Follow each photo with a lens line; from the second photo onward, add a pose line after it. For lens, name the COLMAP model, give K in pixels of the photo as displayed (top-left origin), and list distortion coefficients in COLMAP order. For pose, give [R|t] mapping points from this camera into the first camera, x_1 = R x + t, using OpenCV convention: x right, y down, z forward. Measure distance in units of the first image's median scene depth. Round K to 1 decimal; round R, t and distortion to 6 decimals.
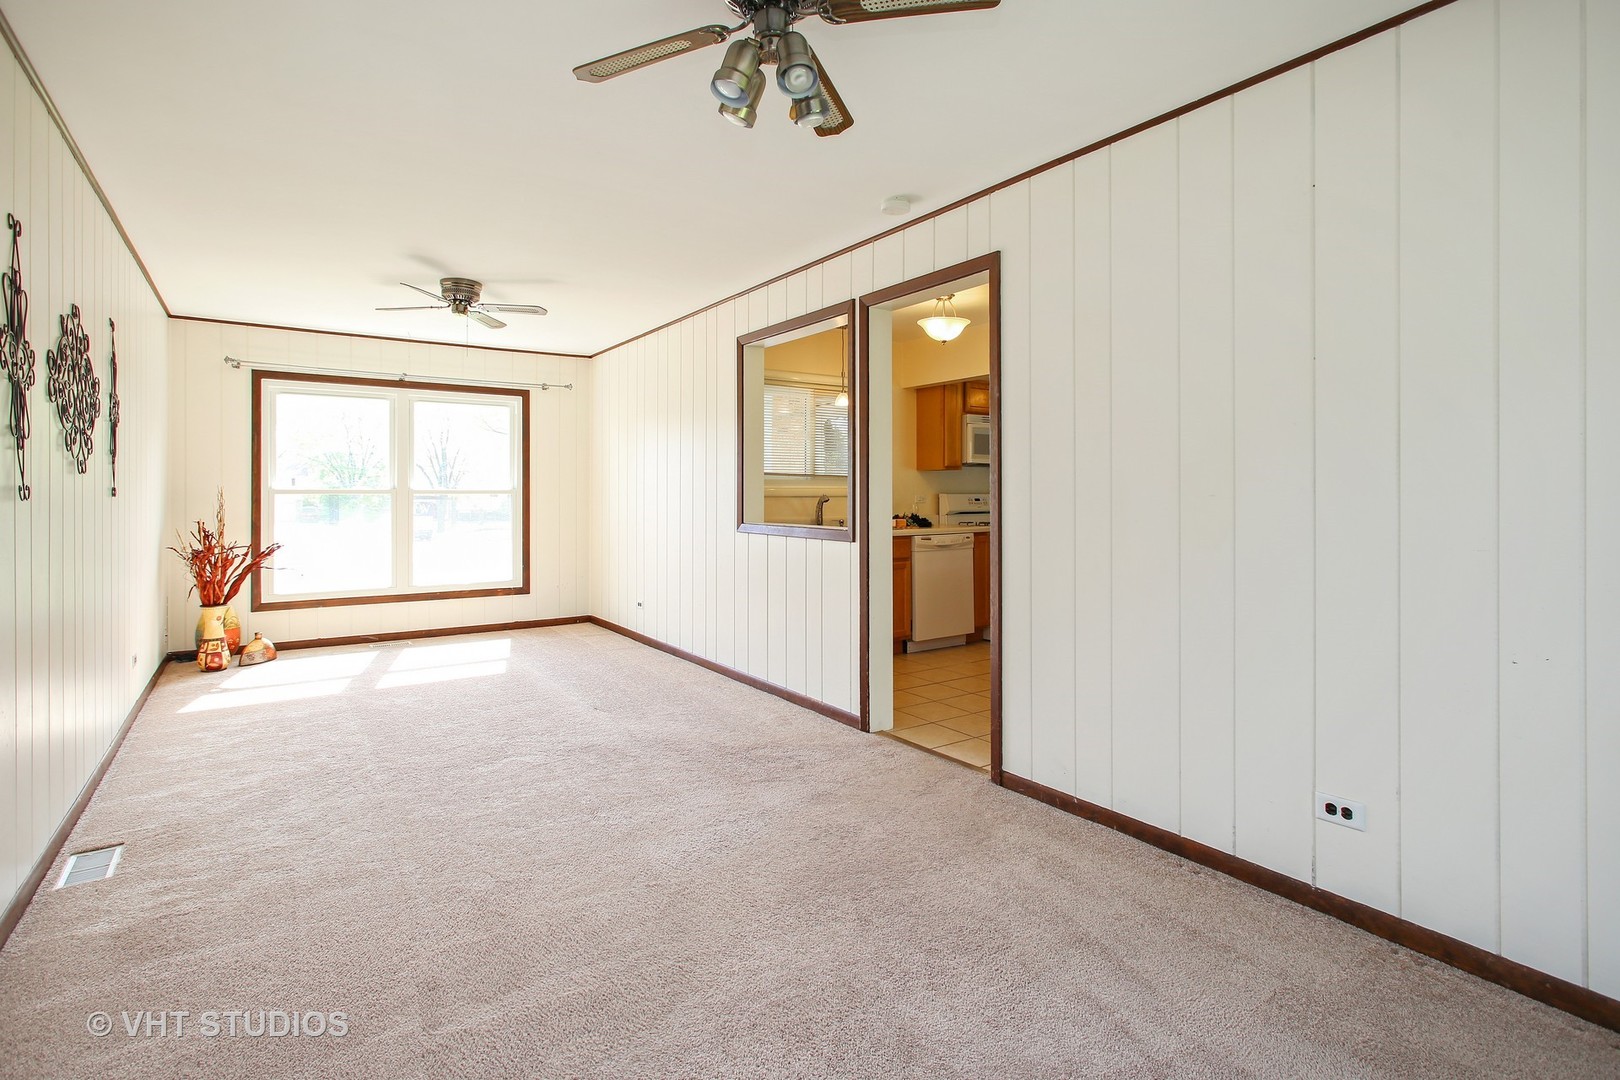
lens RADIAL K [[793.4, 0, 808.6], [0, 793.4, 493.0], [0, 0, 1]] dist [-0.001786, -0.000049]
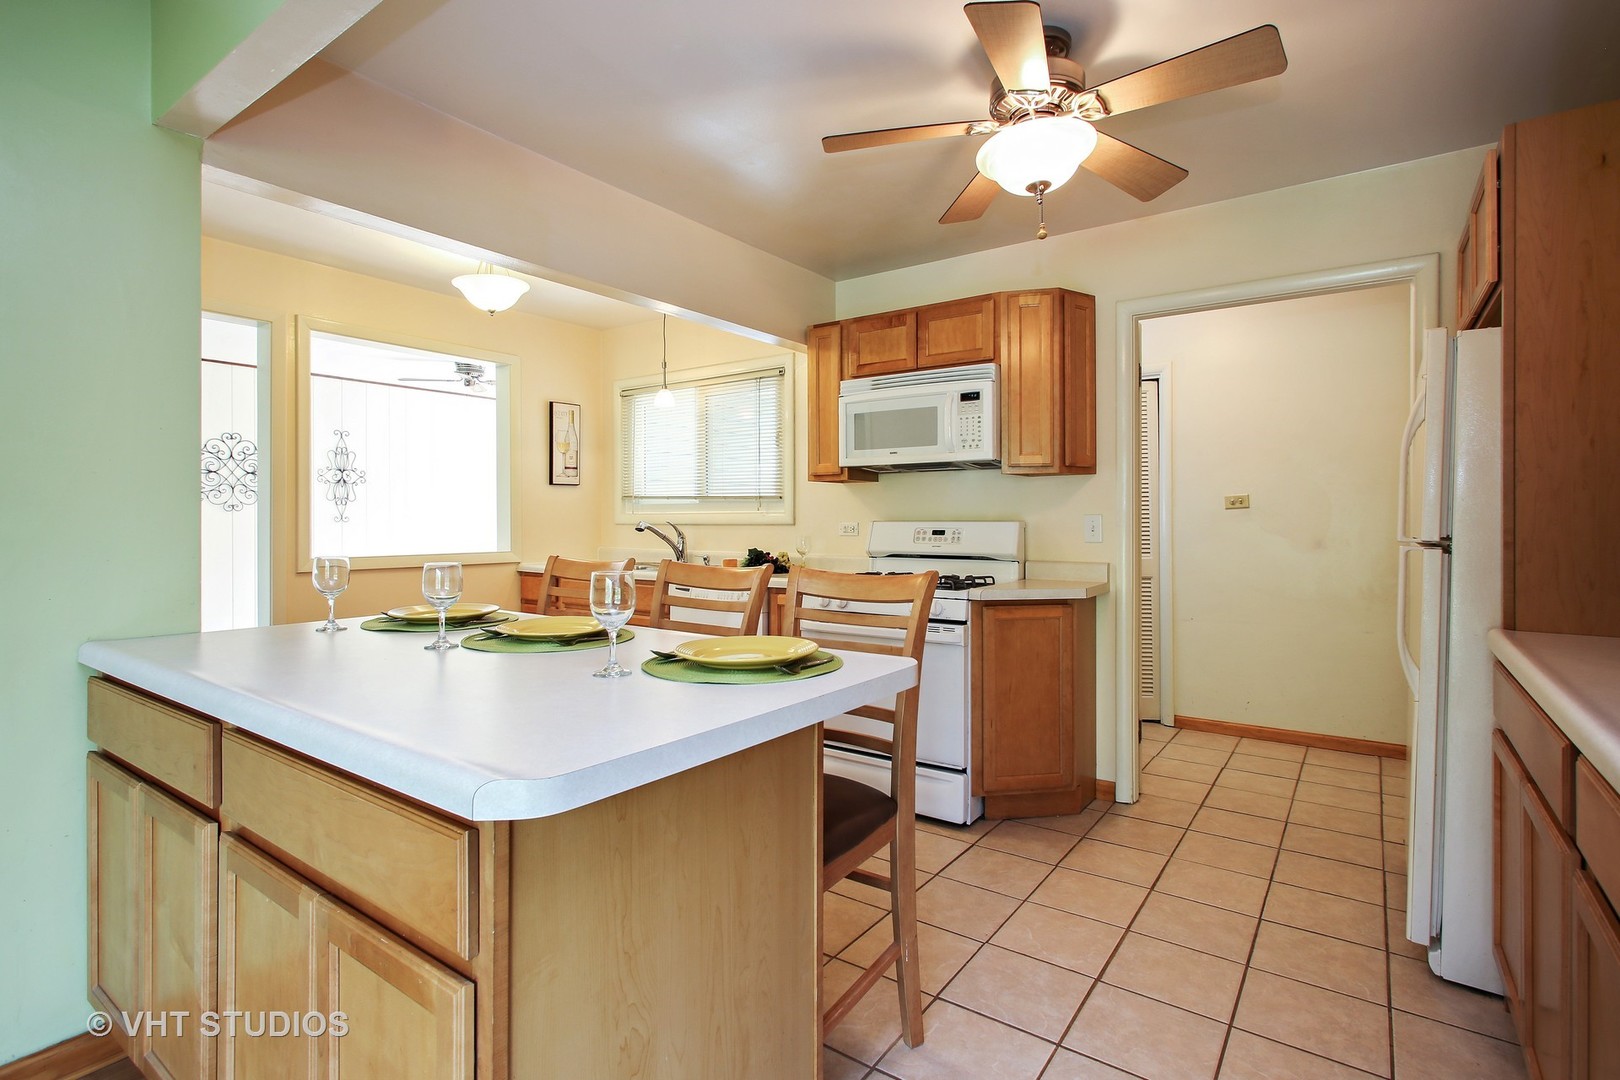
lens RADIAL K [[786.8, 0, 814.6], [0, 786.8, 514.8], [0, 0, 1]] dist [-0.002862, -0.000030]
pose [[0.346060, -0.001343, -0.938211, 0.749054], [0.000820, 0.999999, -0.001130, -0.003093], [0.938212, -0.000378, 0.346061, 0.813560]]
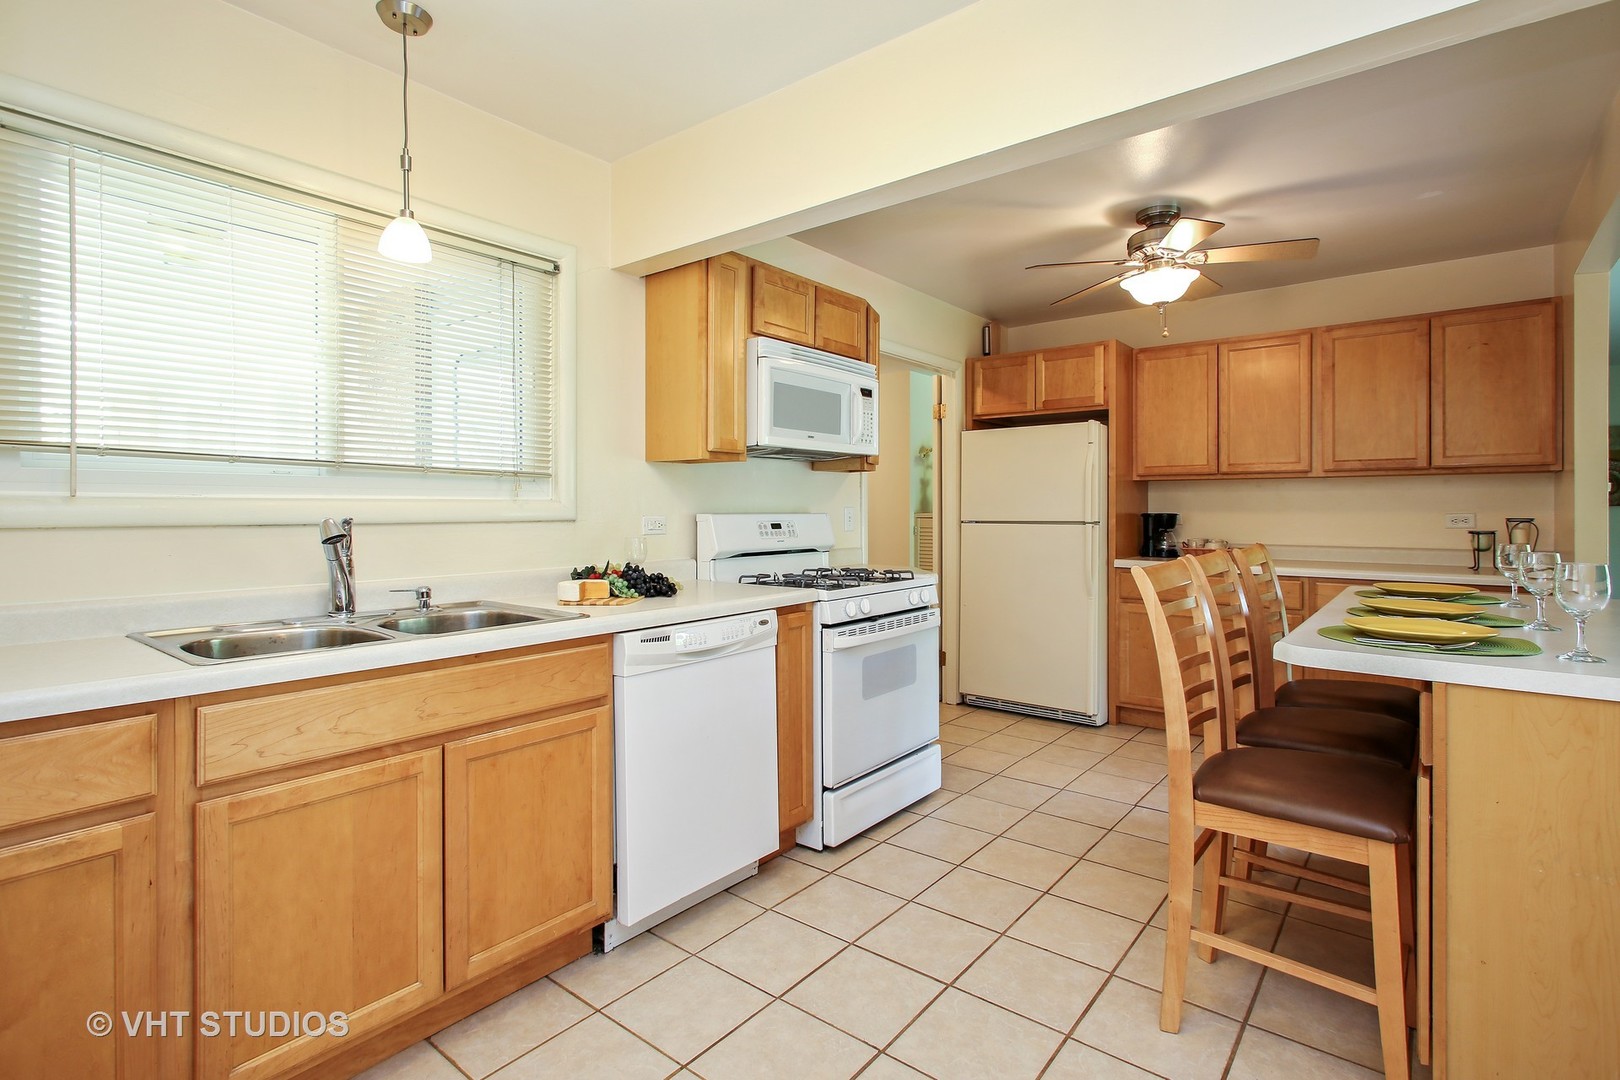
lens RADIAL K [[786.8, 0, 814.6], [0, 786.8, 514.8], [0, 0, 1]] dist [-0.002862, -0.000030]
pose [[0.955876, 0.000205, 0.293772, 0.103178], [-0.002023, 0.999981, 0.005884, -0.001323], [-0.293765, -0.006218, 0.955857, 0.584874]]
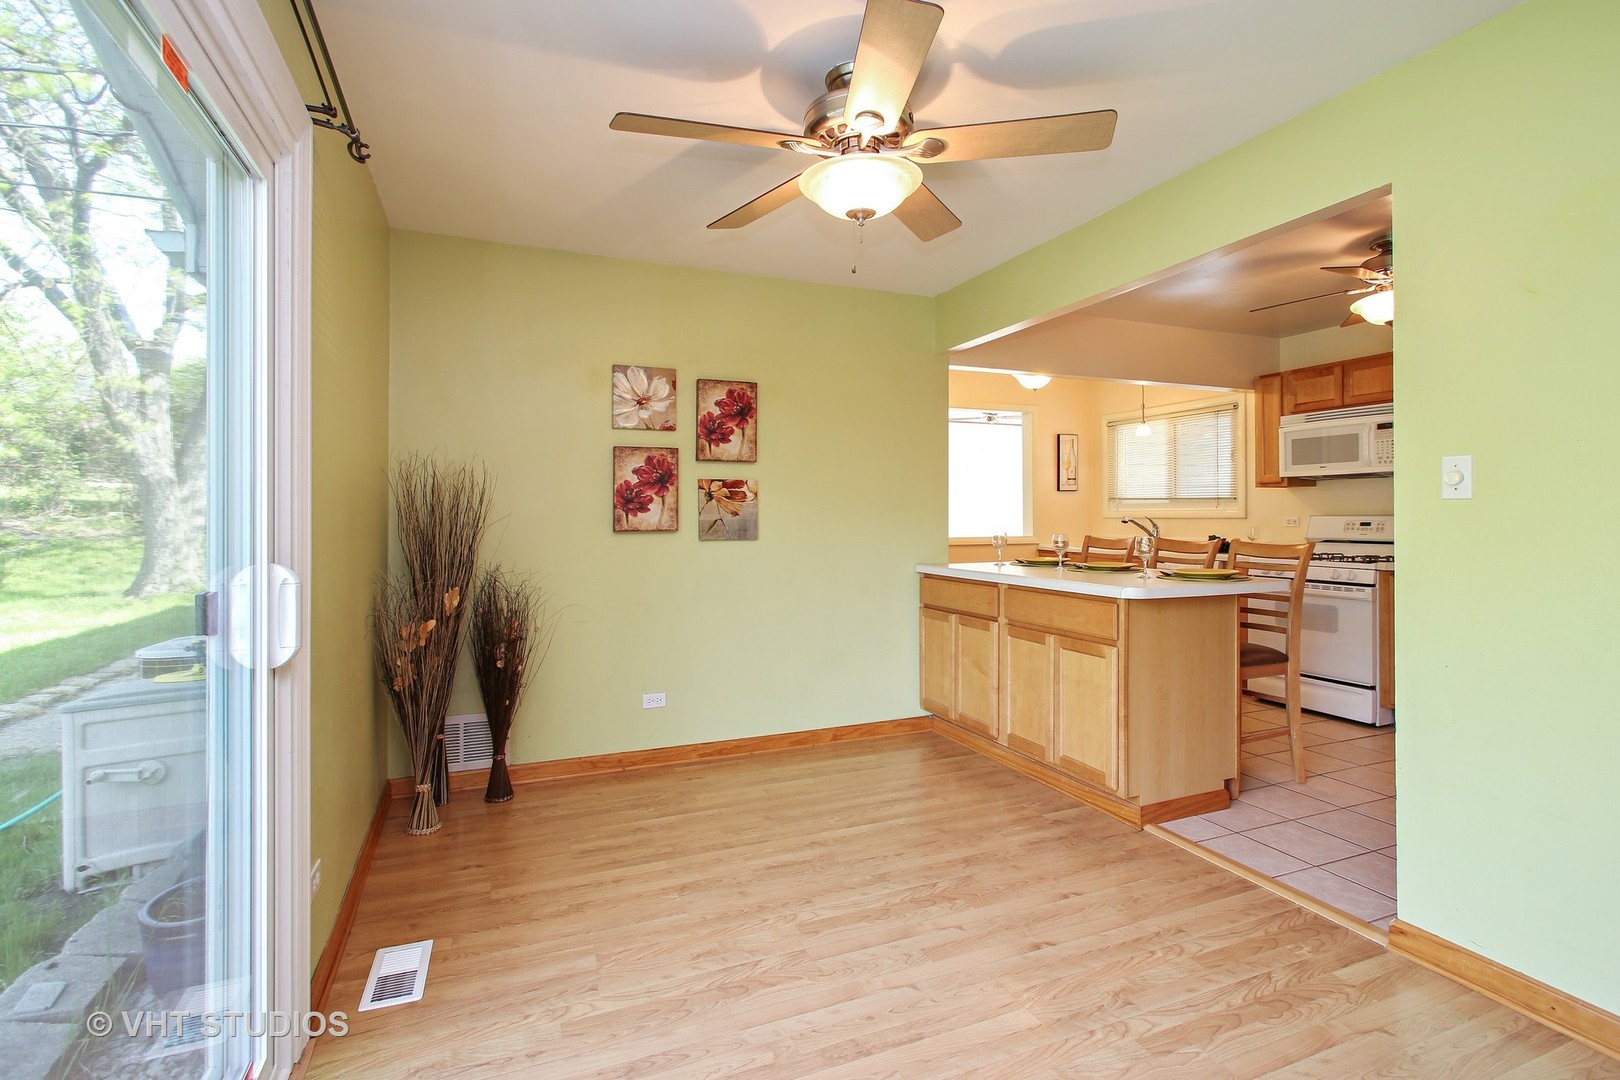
lens RADIAL K [[786.8, 0, 814.6], [0, 786.8, 514.8], [0, 0, 1]] dist [-0.002862, -0.000030]
pose [[-0.199802, 0.005517, -0.979821, 1.109593], [0.006352, 0.999970, 0.004335, -0.006763], [0.979816, -0.005358, -0.199831, 0.720436]]
